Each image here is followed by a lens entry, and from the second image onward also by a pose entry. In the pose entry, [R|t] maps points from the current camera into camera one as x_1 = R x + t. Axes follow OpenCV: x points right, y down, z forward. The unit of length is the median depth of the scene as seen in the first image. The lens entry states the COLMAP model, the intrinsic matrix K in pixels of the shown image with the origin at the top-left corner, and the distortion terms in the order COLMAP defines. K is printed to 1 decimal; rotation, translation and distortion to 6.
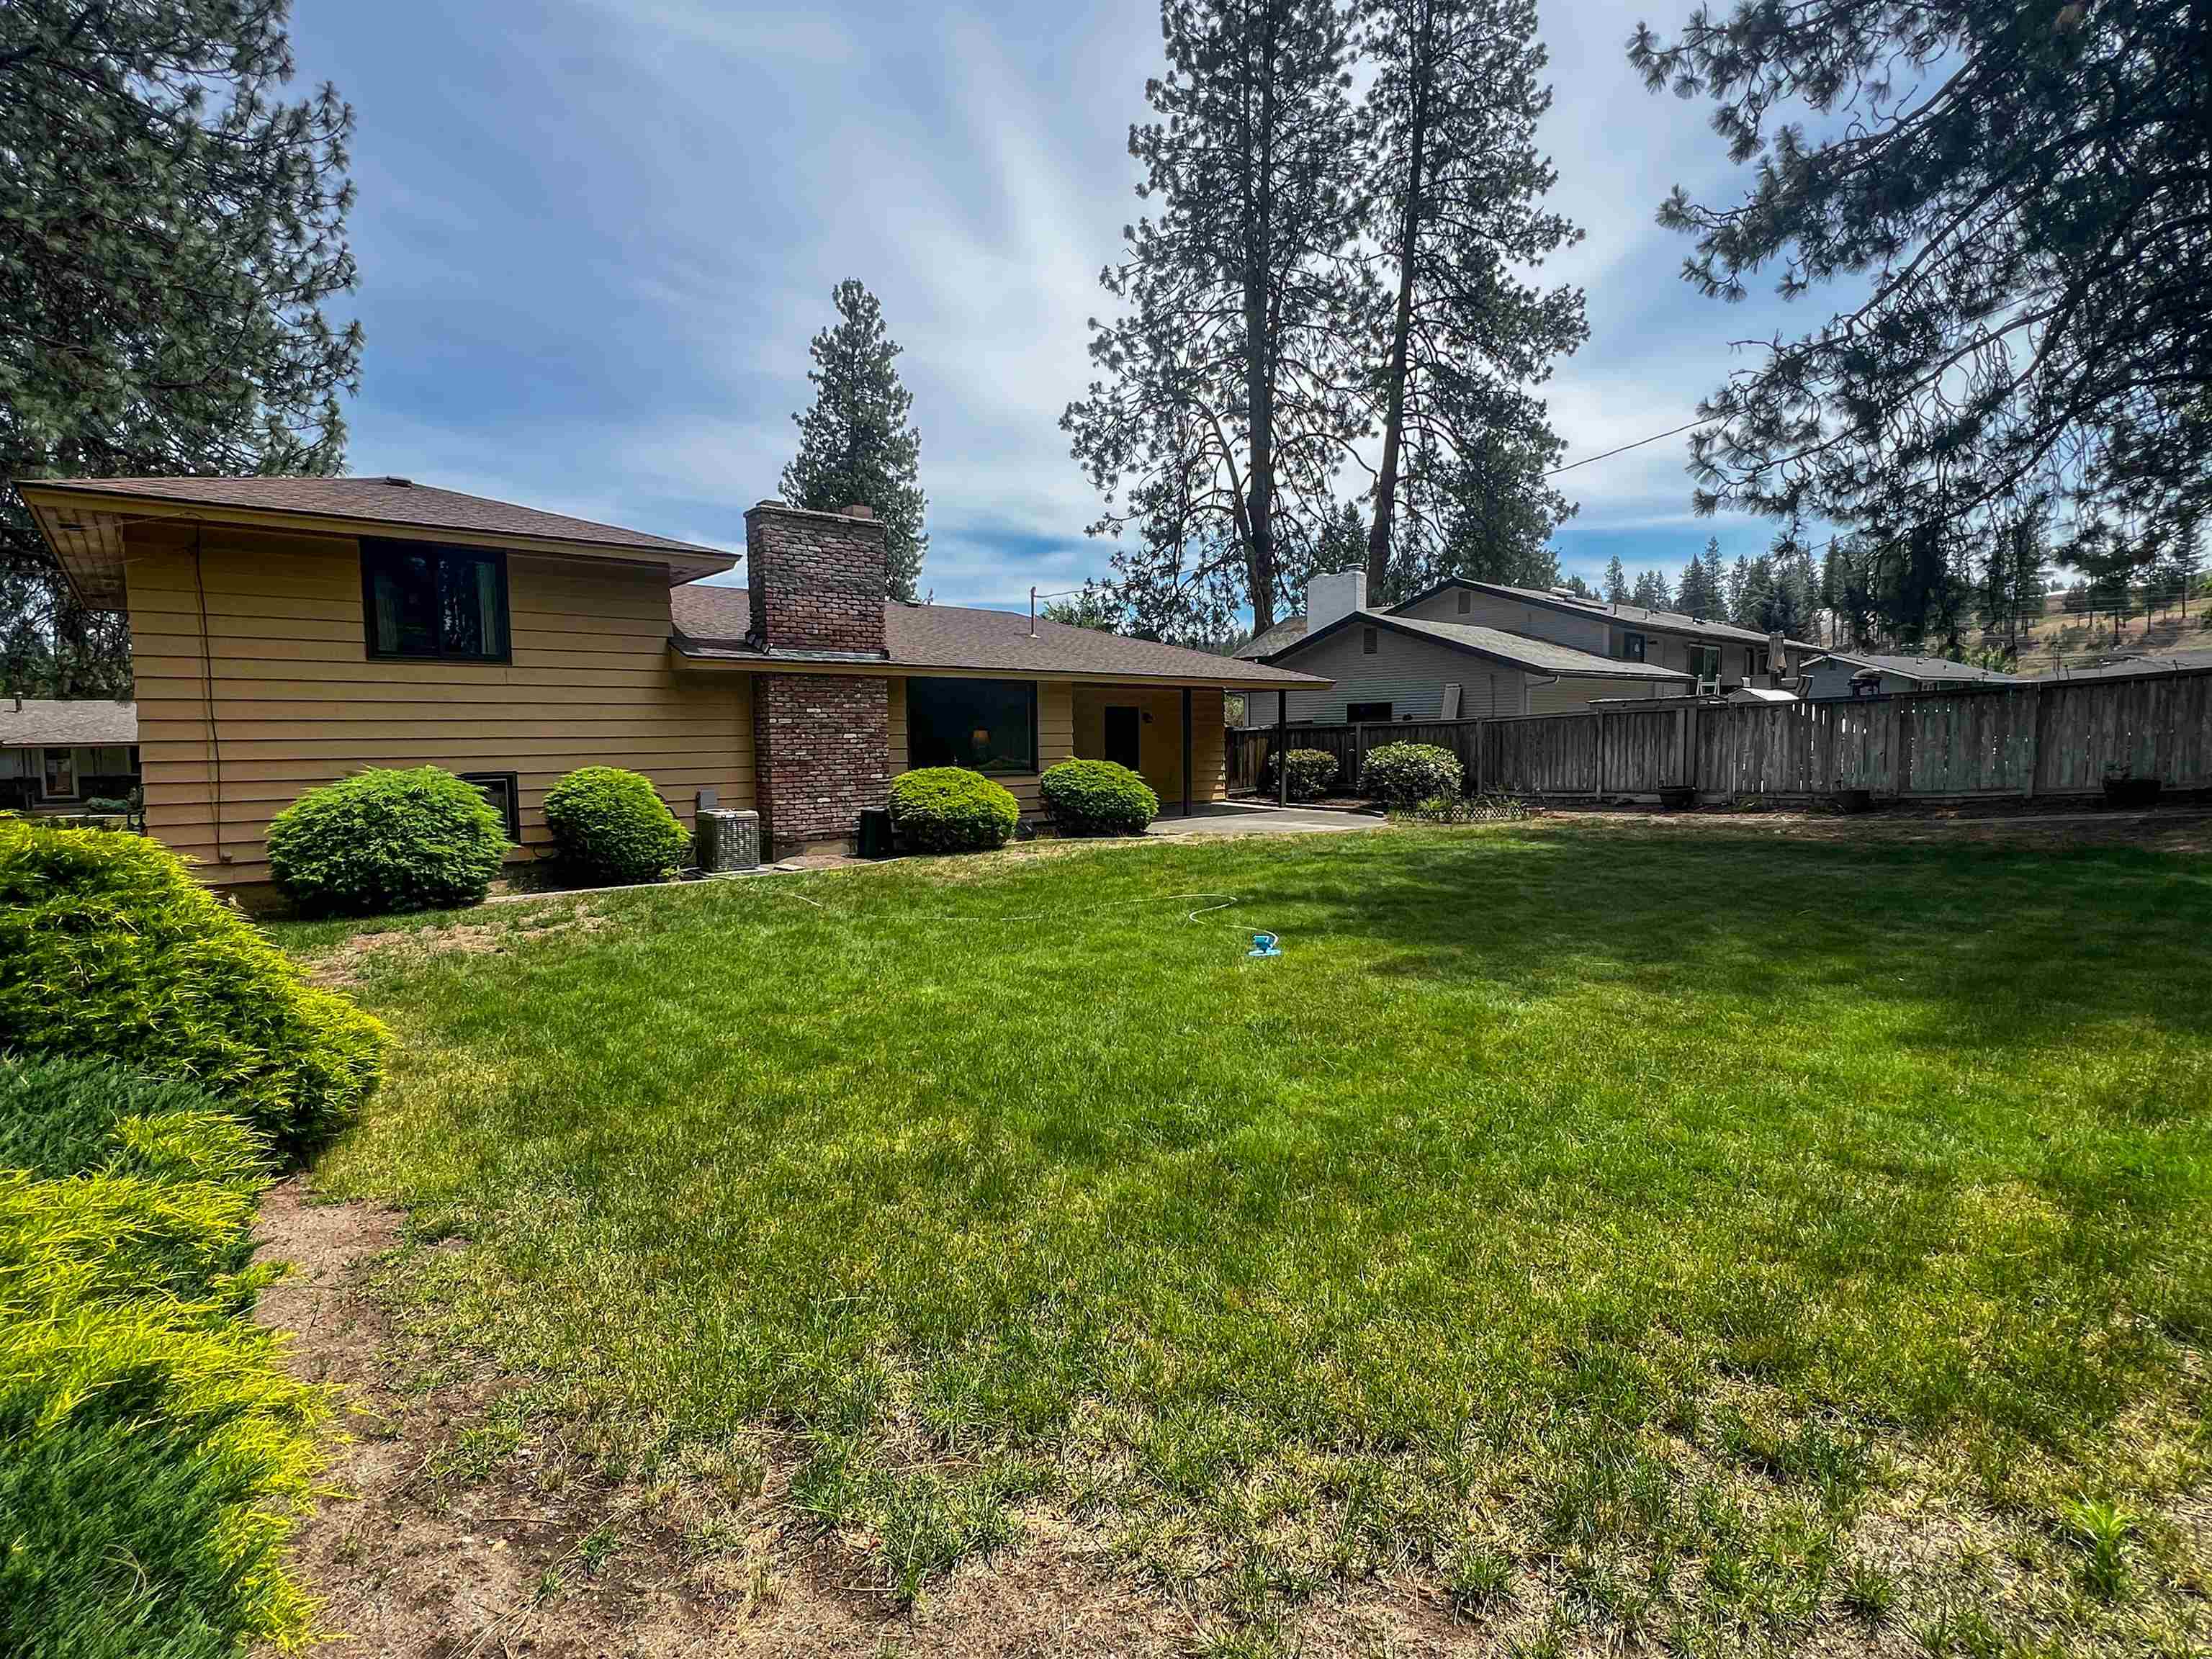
lens RADIAL K [[1082.9, 0, 1091.8], [0, 1082.9, 830.5], [0, 0, 1]] dist [-0.000353, 0.000078]
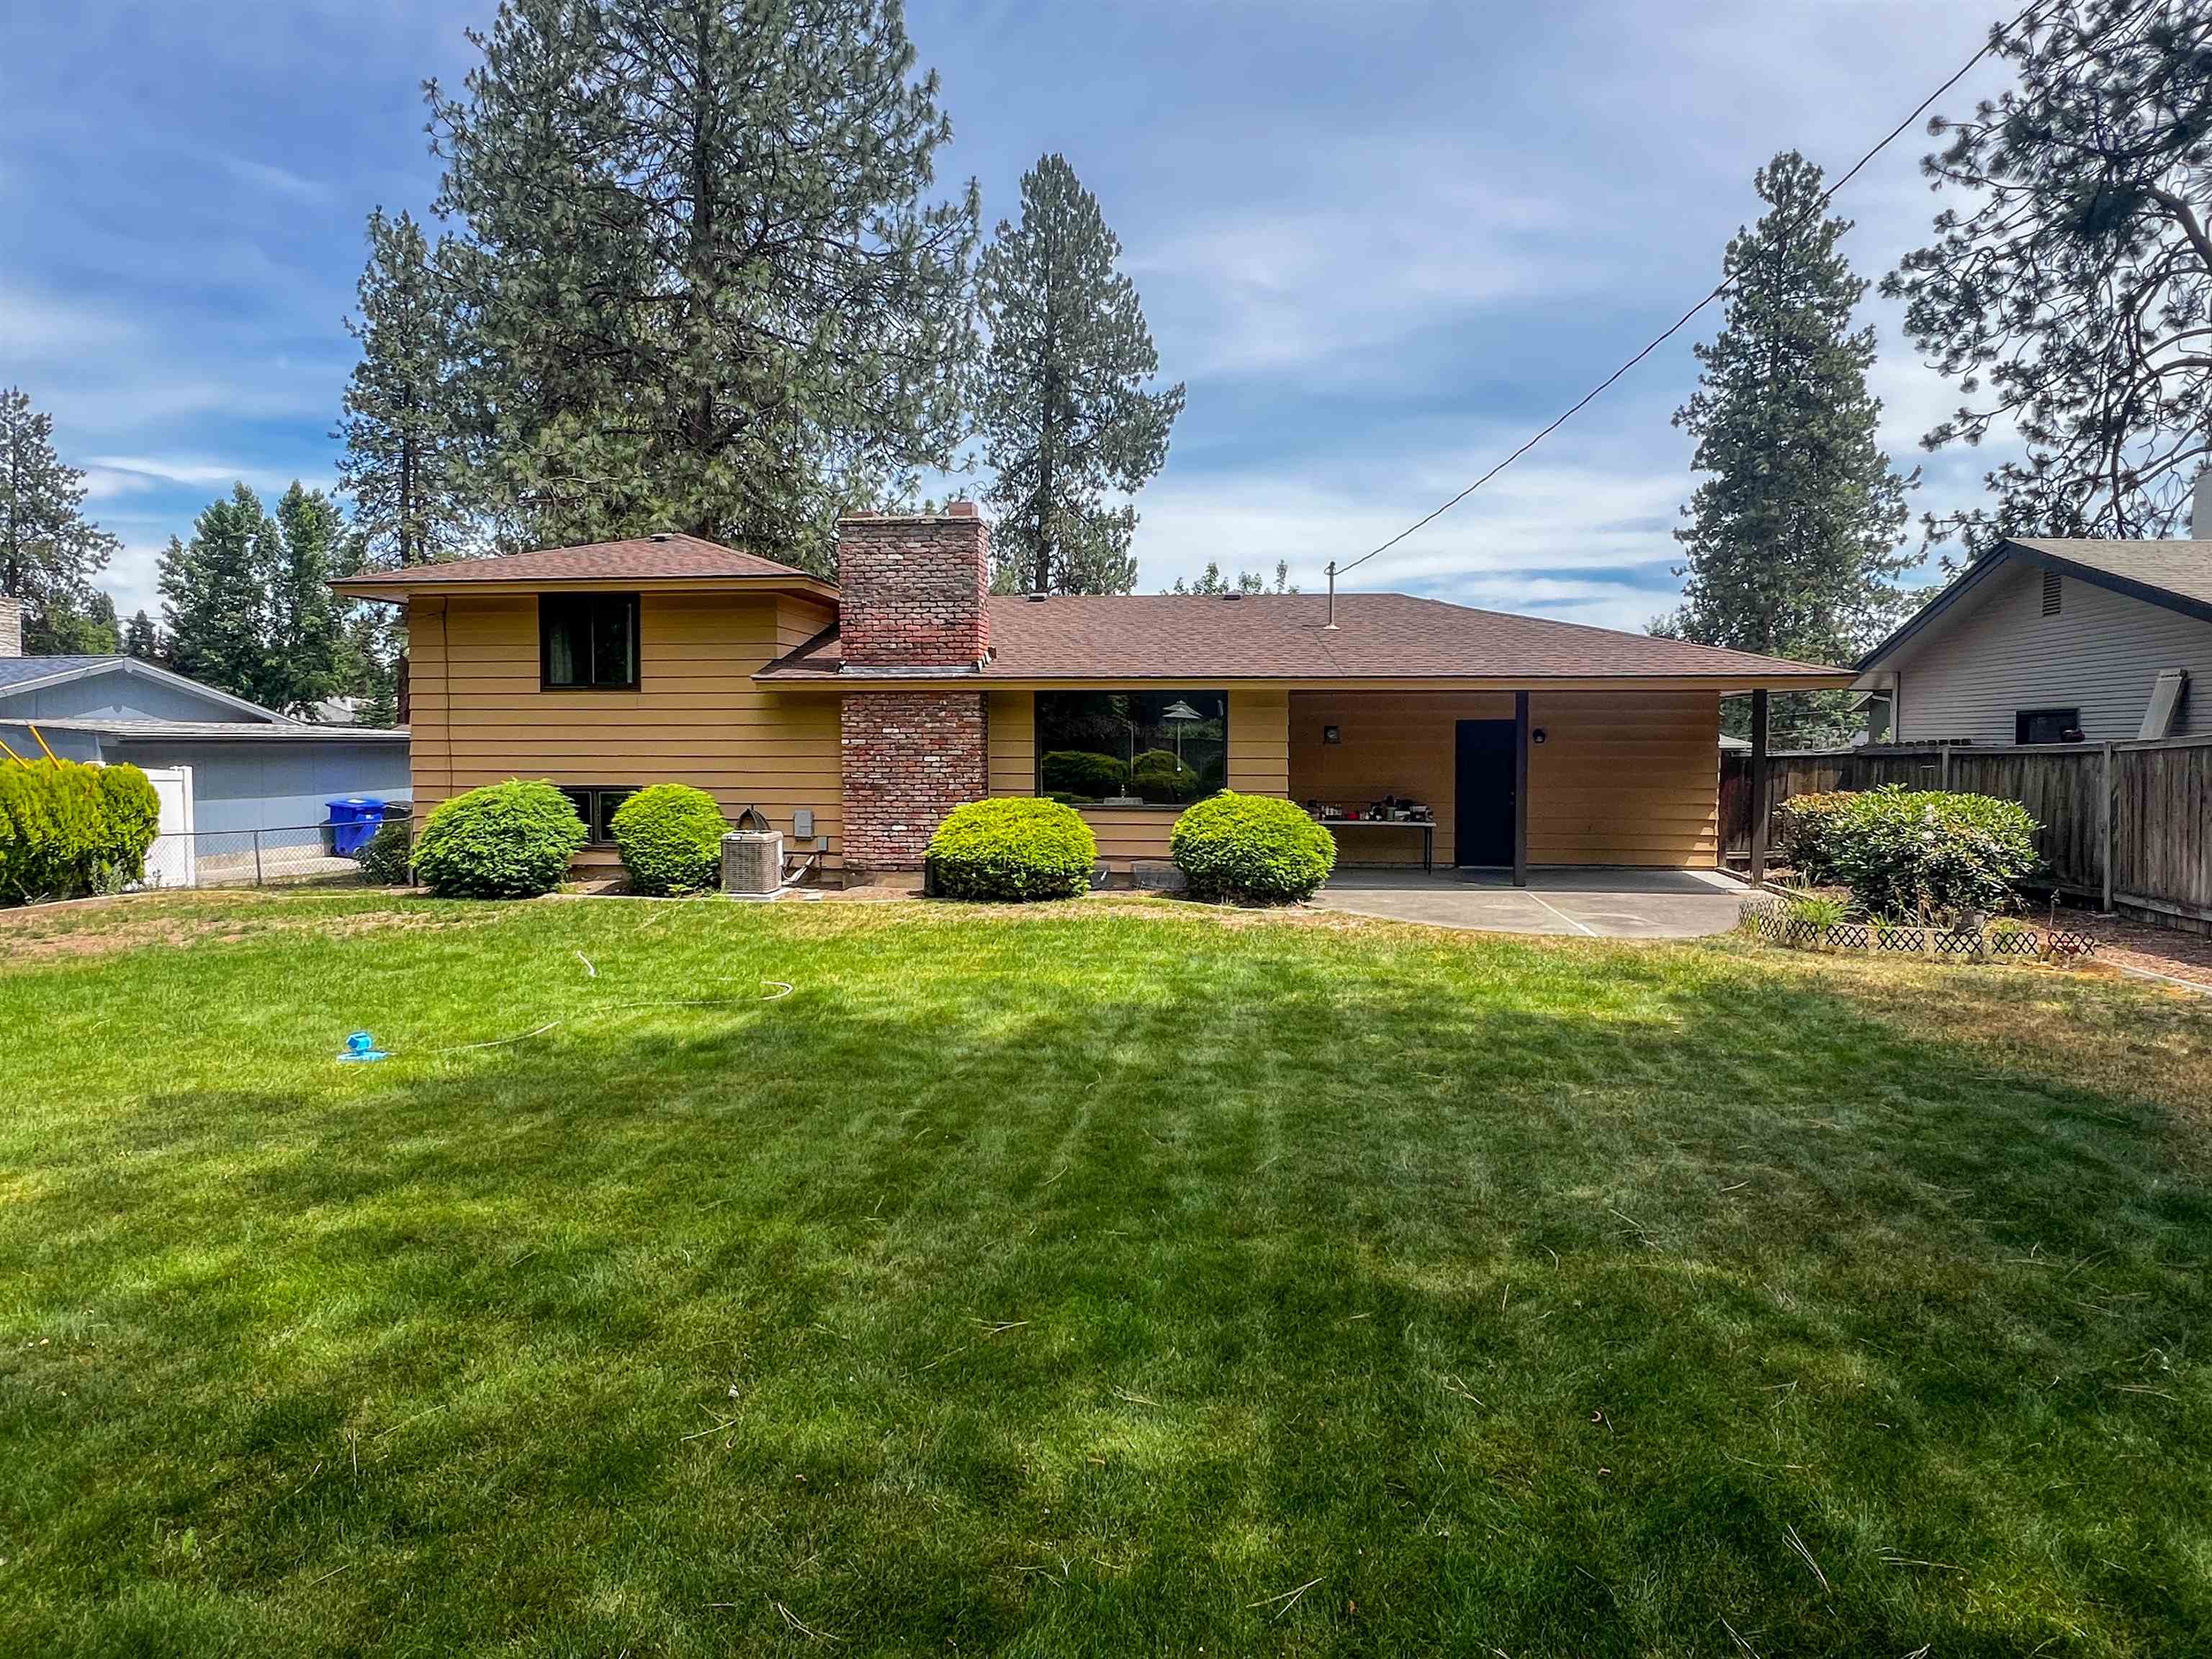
lens RADIAL K [[1238.1, 0, 1126.5], [0, 1238.1, 813.1], [0, 0, 1]] dist [0.000931, 0.000835]
pose [[0.677740, 0.053299, -0.733368, 0.545889], [-0.073781, 0.997265, 0.004293, -0.049817], [0.731591, 0.051199, 0.679819, 0.357195]]
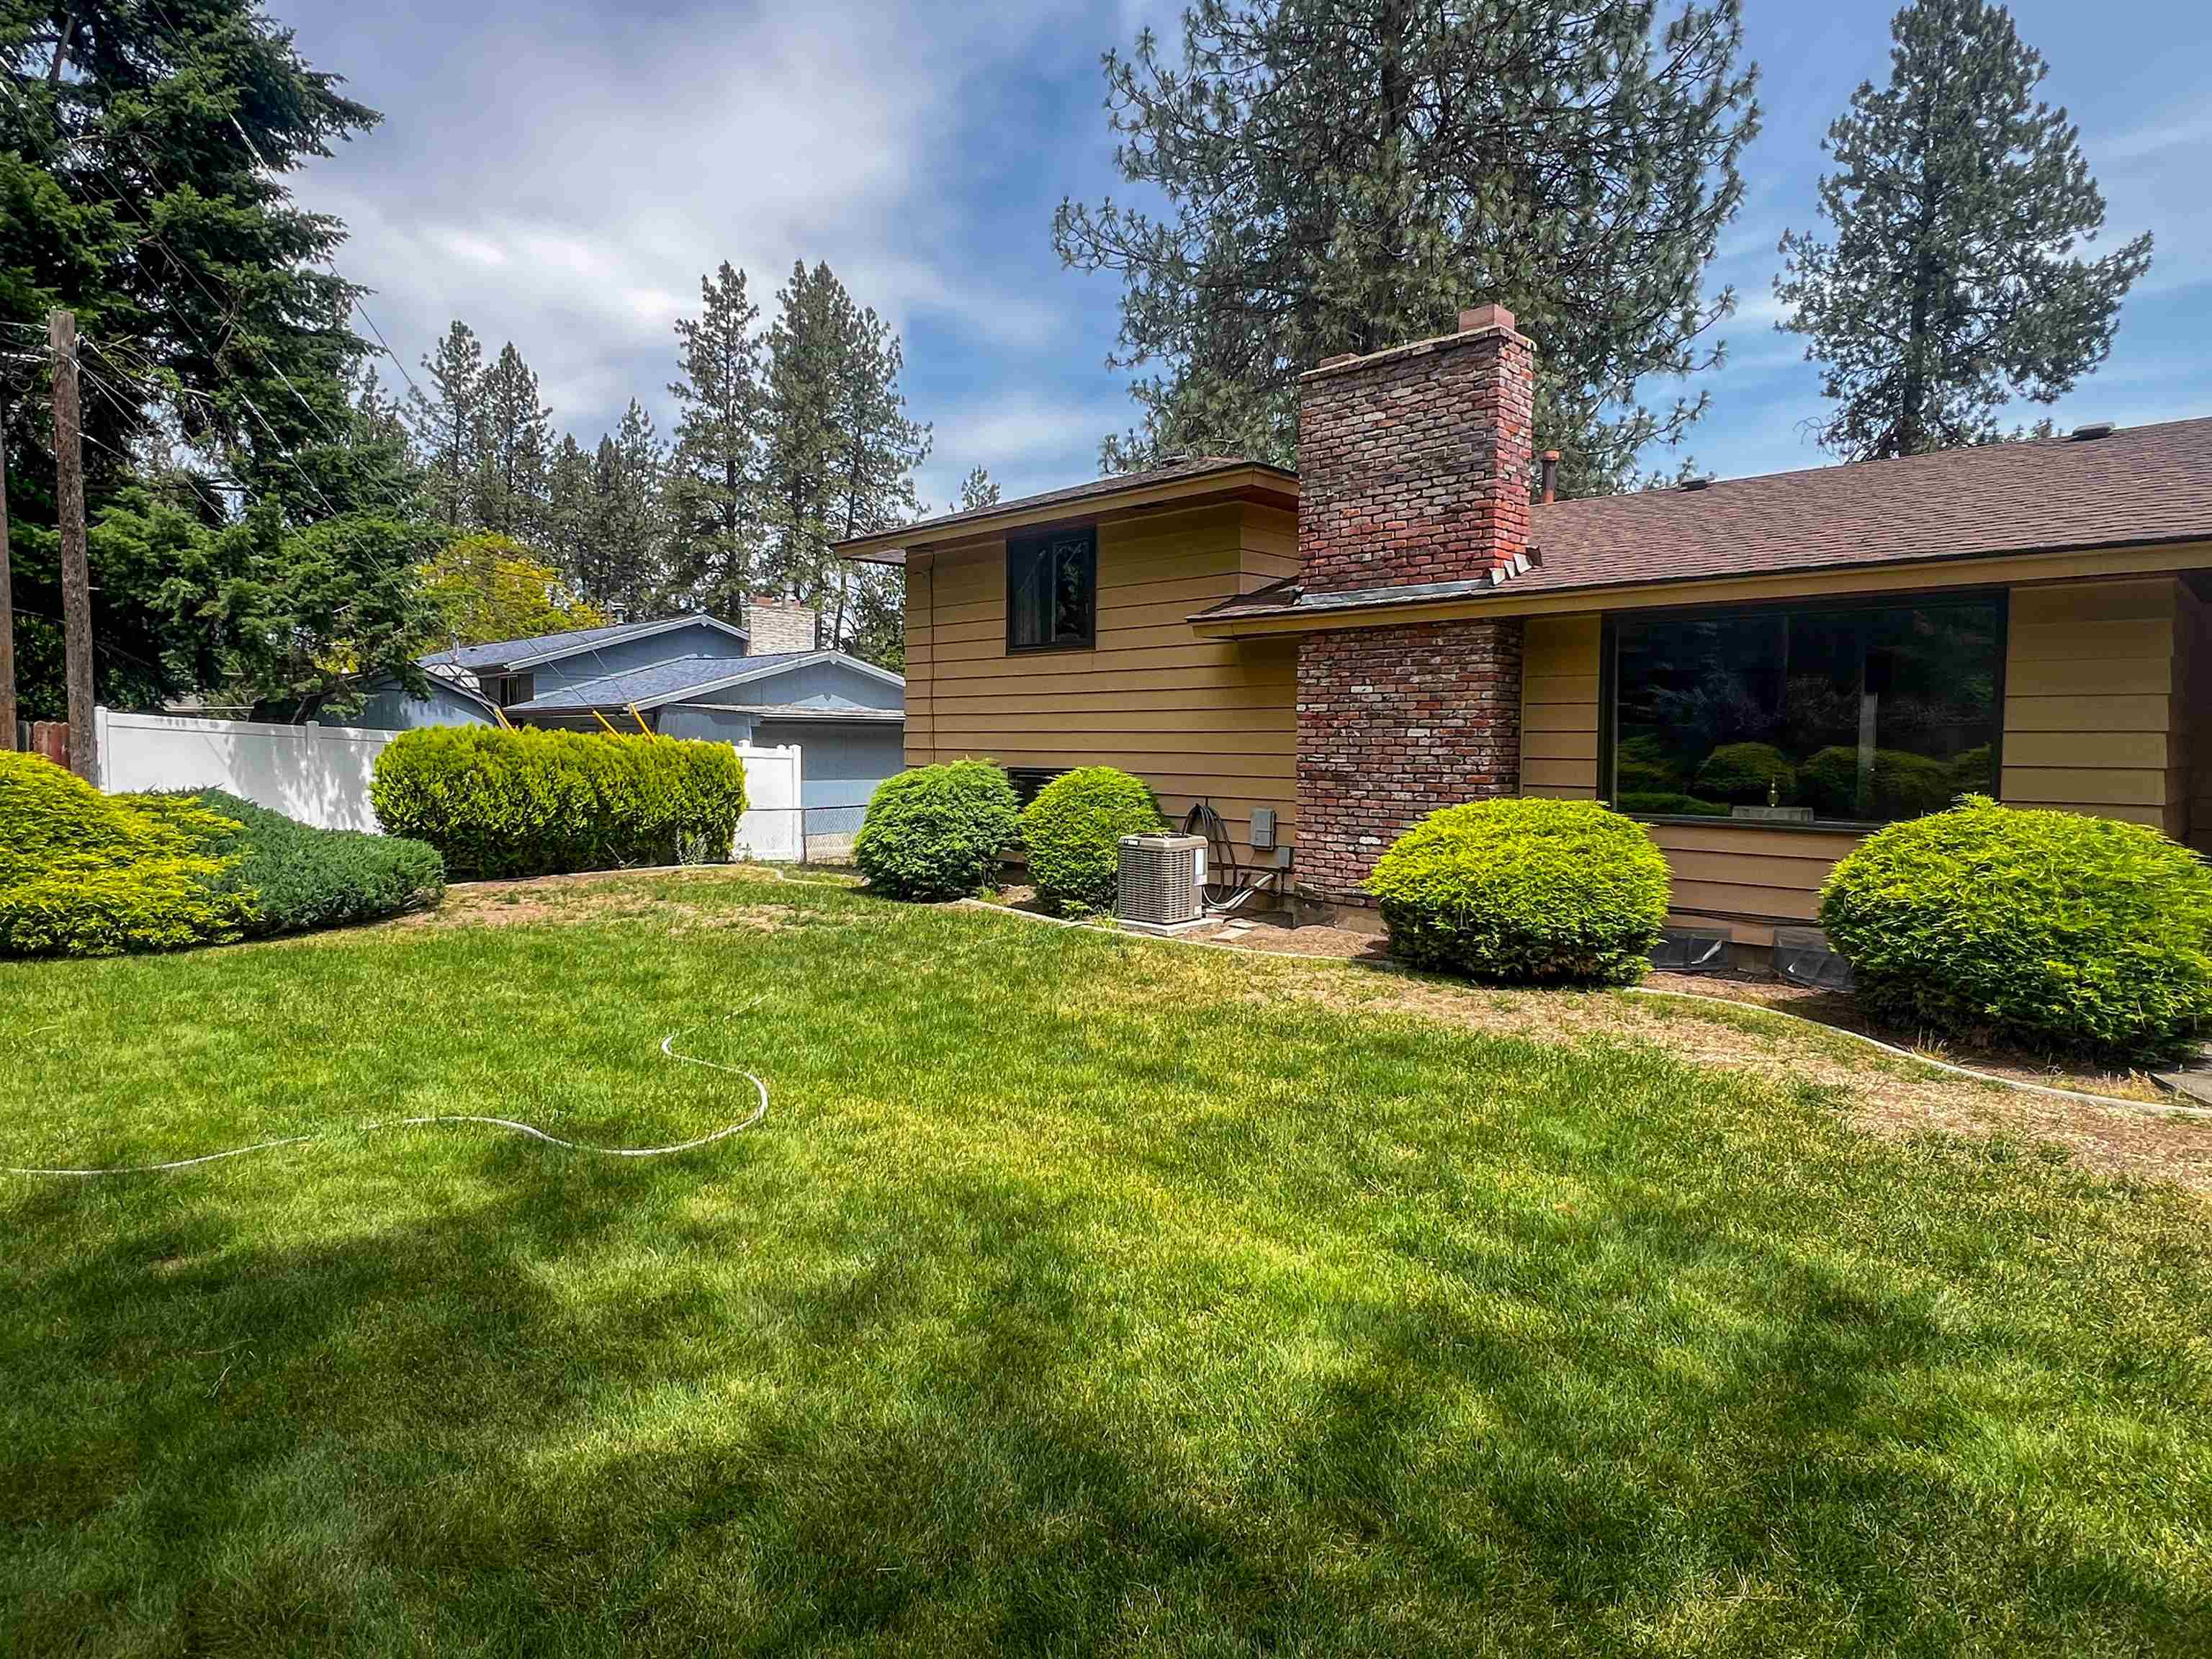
lens RADIAL K [[1238.1, 0, 1108.1], [0, 1238.1, 814.7], [0, 0, 1]] dist [0.000931, 0.000835]
pose [[0.086397, 0.069145, -0.993858, 0.343386], [-0.096973, 0.993435, 0.060686, -0.058083], [0.991530, 0.091135, 0.092535, 0.665464]]
